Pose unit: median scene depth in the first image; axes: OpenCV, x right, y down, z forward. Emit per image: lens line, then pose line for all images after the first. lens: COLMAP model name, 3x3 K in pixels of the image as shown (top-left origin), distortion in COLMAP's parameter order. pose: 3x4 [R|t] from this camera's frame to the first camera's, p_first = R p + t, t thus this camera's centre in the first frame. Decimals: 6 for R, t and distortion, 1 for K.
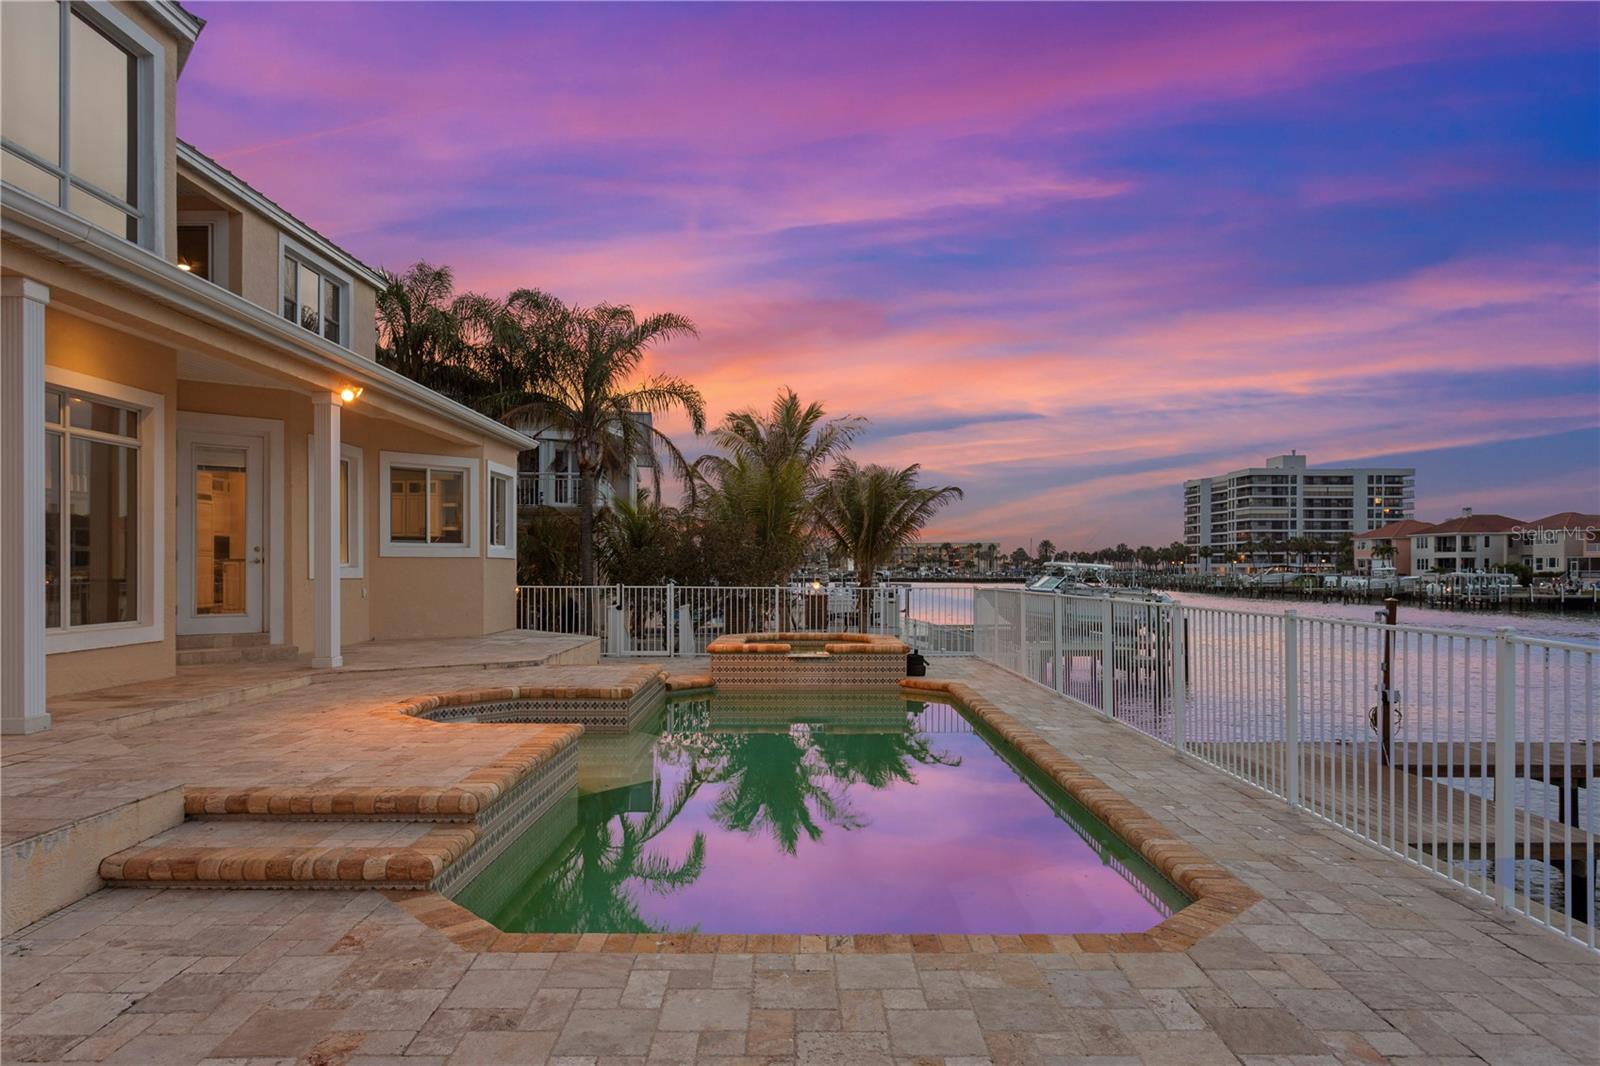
lens RADIAL K [[969.0, 0, 797.2], [0, 969.0, 564.3], [0, 0, 1]] dist [-0.003703, -0.000656]
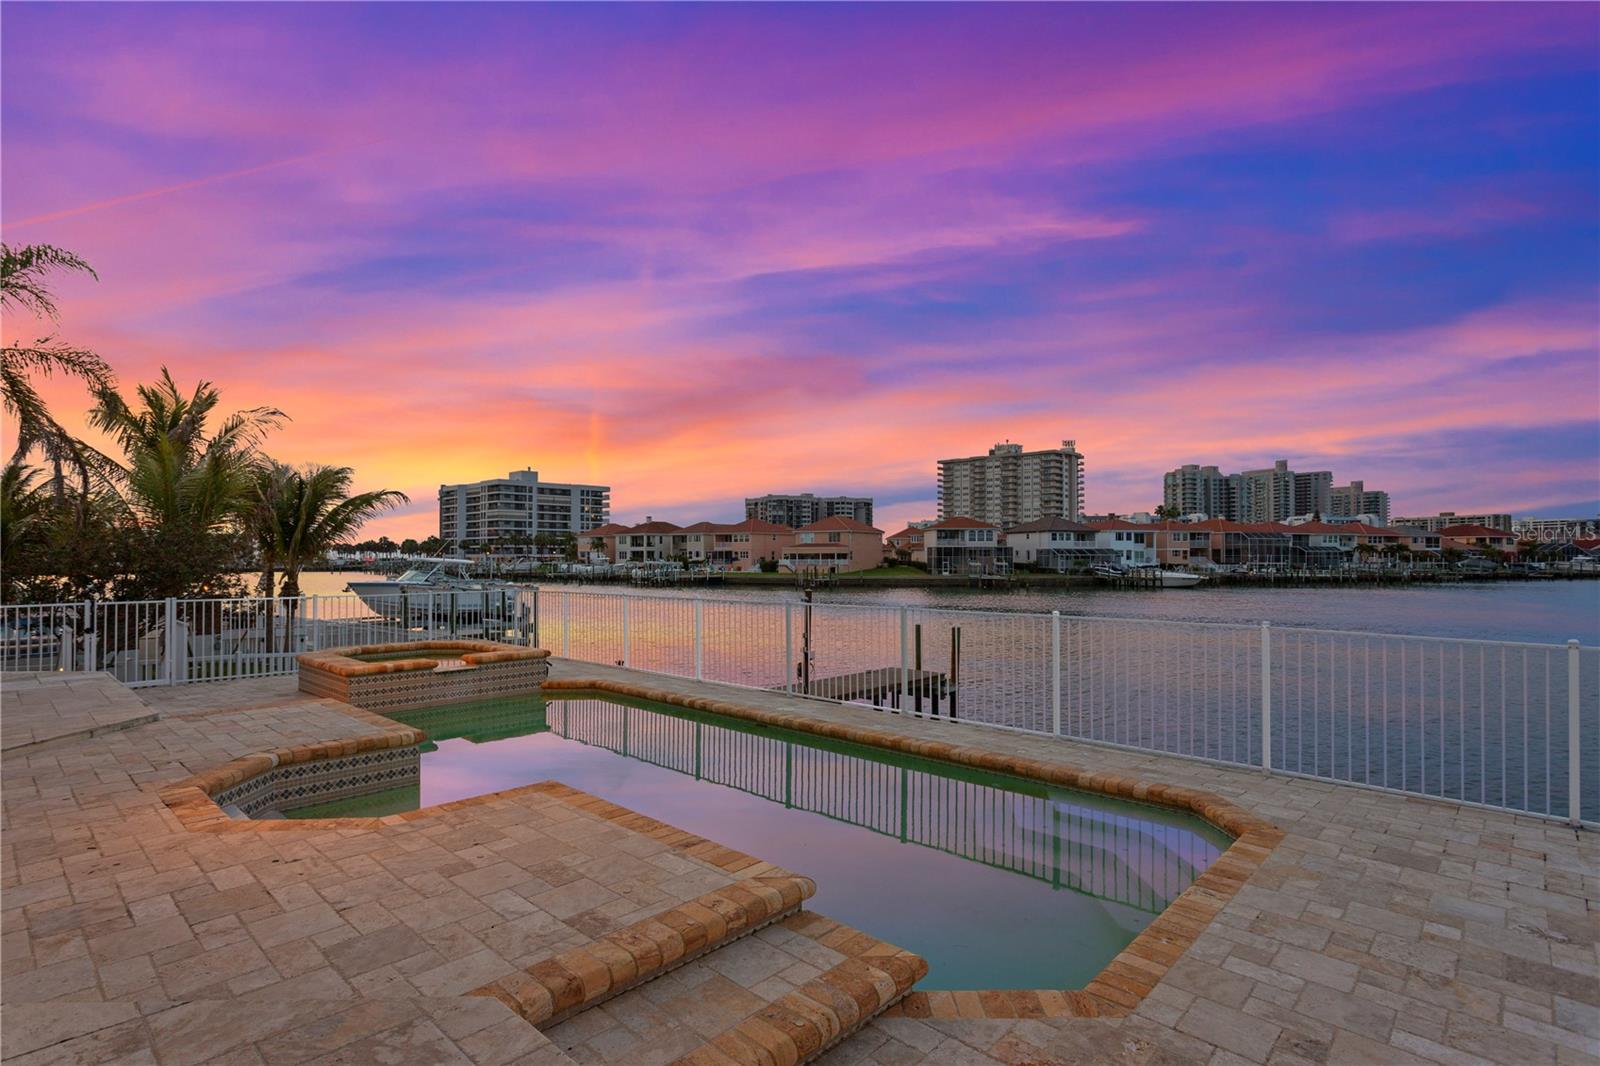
lens RADIAL K [[794.2, 0, 794.1], [0, 794.2, 555.5], [0, 0, 1]] dist [-0.023004, 0.012009]
pose [[0.685128, -0.000824, 0.728423, -0.310945], [-0.000700, 0.999998, 0.001790, -0.020367], [-0.728423, -0.001736, 0.685126, 0.185438]]
